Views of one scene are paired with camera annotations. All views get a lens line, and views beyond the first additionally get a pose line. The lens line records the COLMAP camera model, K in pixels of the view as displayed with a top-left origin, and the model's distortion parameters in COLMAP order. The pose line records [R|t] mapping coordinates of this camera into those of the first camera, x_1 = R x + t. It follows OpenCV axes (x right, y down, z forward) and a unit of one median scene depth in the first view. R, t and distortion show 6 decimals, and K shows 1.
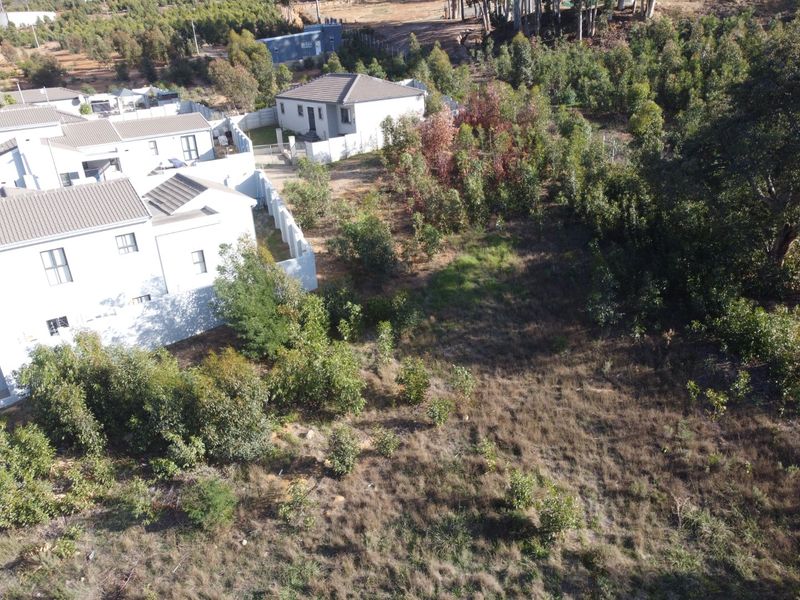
lens RADIAL K [[609.9, 0, 425.2], [0, 609.9, 298.8], [0, 0, 1]] dist [-0.008935, 0.000815]
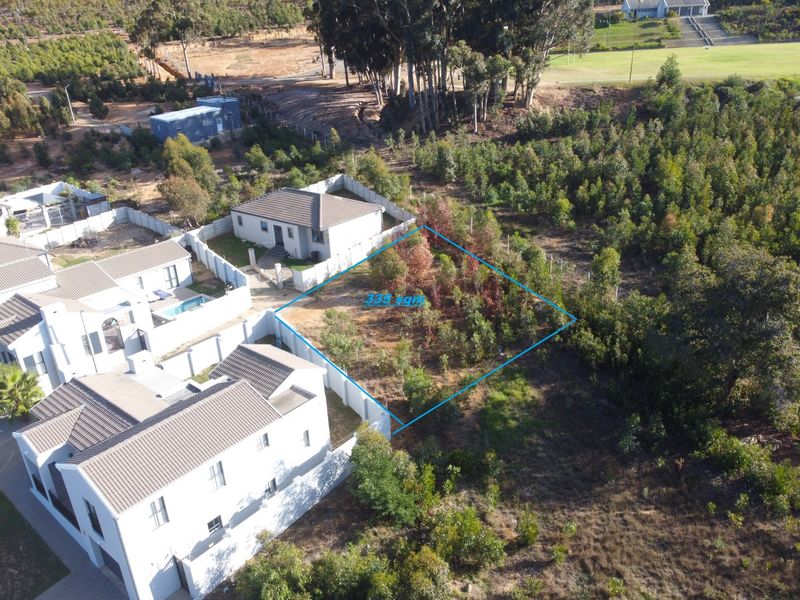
lens RADIAL K [[609.9, 0, 425.2], [0, 609.9, 298.8], [0, 0, 1]] dist [-0.008935, 0.000815]
pose [[0.965528, -0.087883, 0.245013, -0.373793], [0.091119, 0.995838, -0.001883, -0.280925], [-0.243828, 0.024144, 0.969518, -0.194944]]
